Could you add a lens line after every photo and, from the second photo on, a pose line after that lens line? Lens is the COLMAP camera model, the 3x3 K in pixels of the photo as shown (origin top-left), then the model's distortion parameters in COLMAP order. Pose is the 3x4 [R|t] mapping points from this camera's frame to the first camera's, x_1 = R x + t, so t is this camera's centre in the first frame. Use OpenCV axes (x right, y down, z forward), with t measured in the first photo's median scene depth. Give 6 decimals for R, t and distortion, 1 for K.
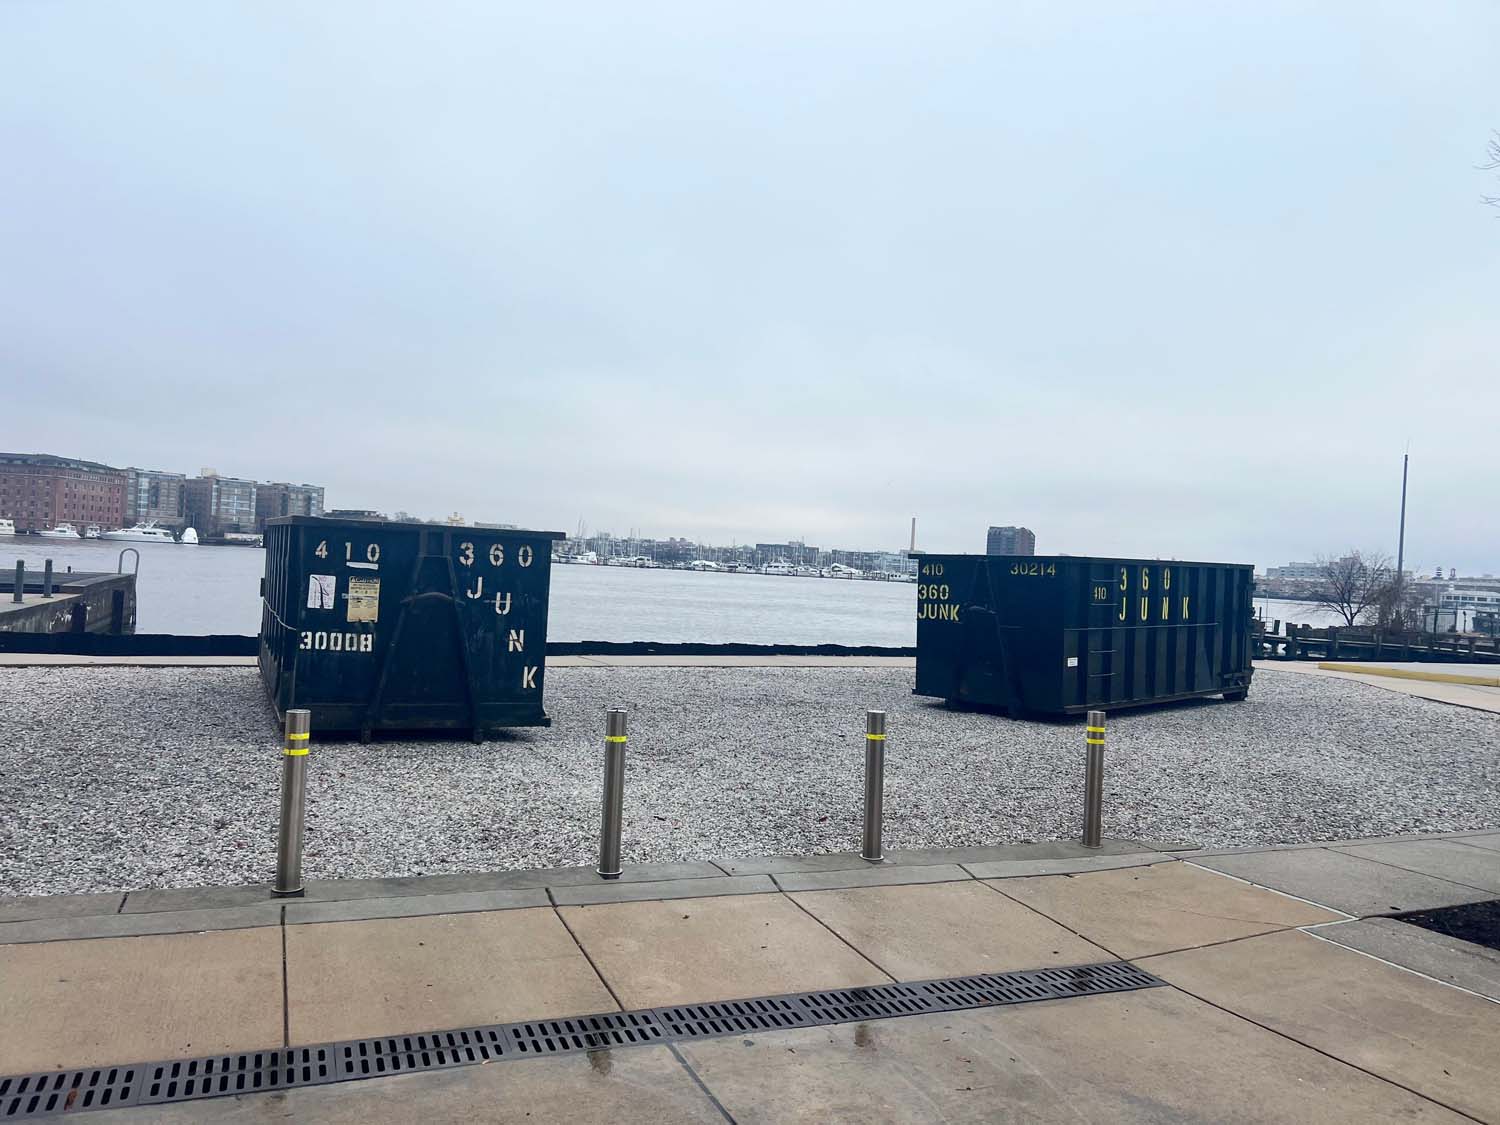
lens RADIAL K [[1124.1, 0, 749.4], [0, 1124.1, 557.3], [0, 0, 1]] dist [0.042303, -0.004595]
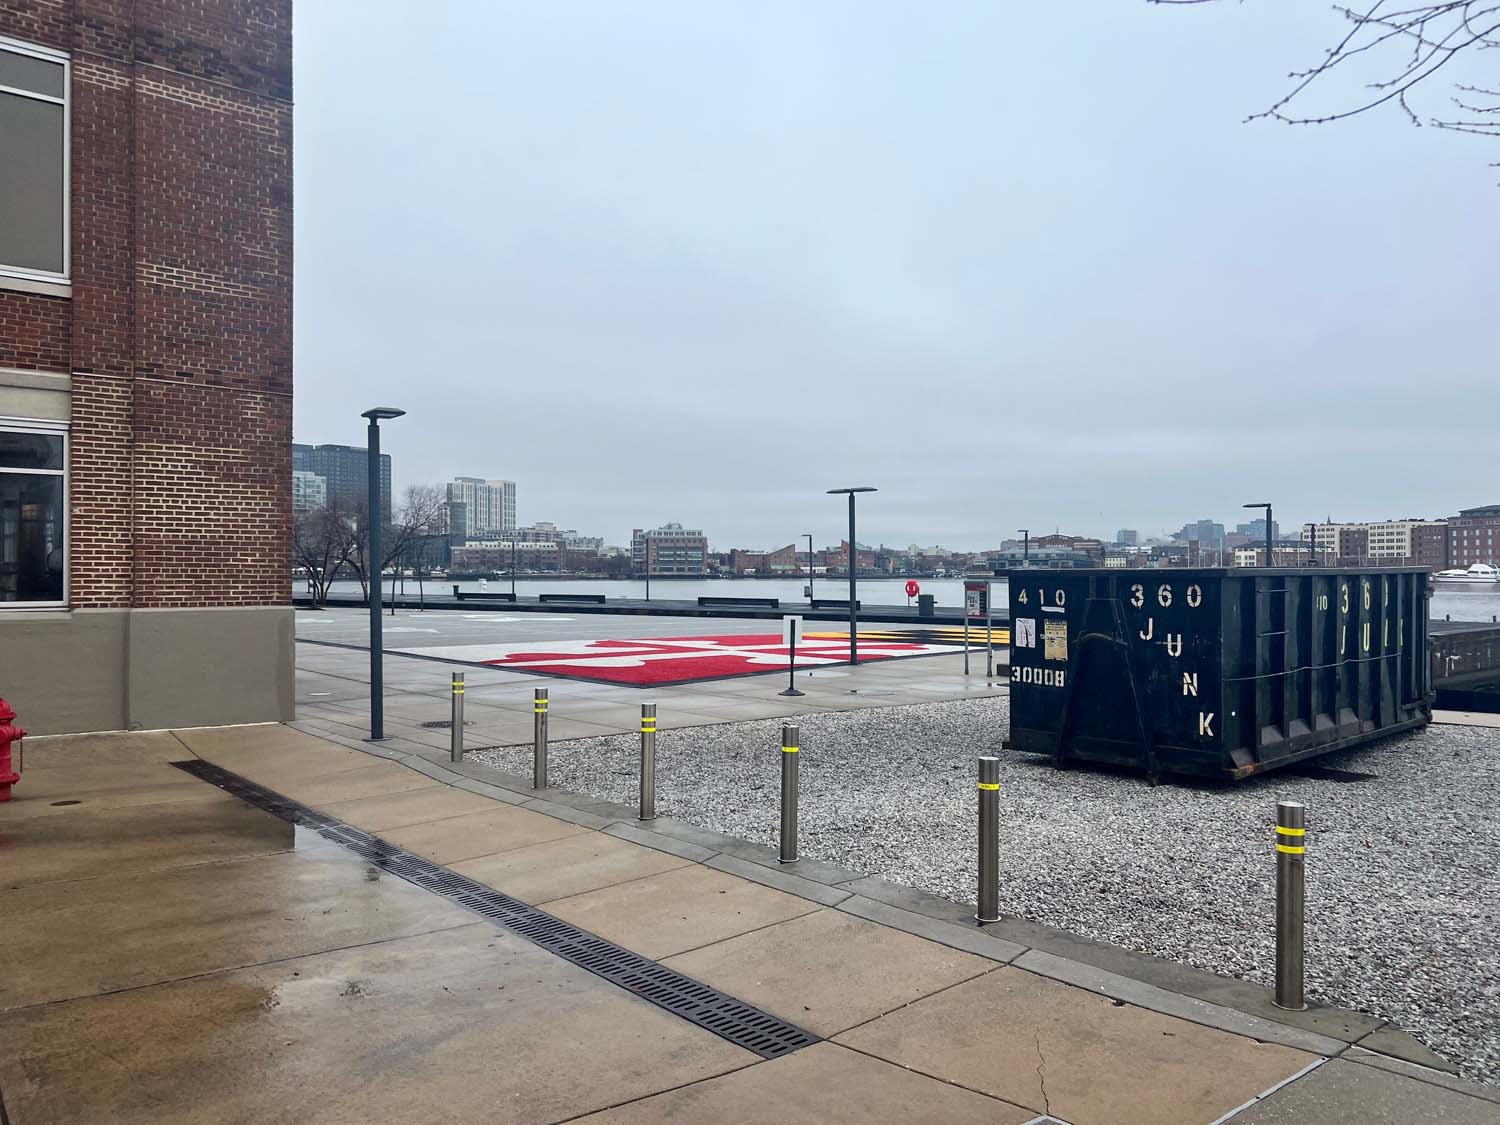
lens RADIAL K [[1124.1, 0, 748.2], [0, 1124.1, 569.9], [0, 0, 1]] dist [0.042303, -0.004595]
pose [[0.307659, -0.055996, -0.949848, 0.632204], [0.022116, 0.998418, -0.051696, 0.019371], [0.951240, -0.005102, 0.308411, 0.364913]]
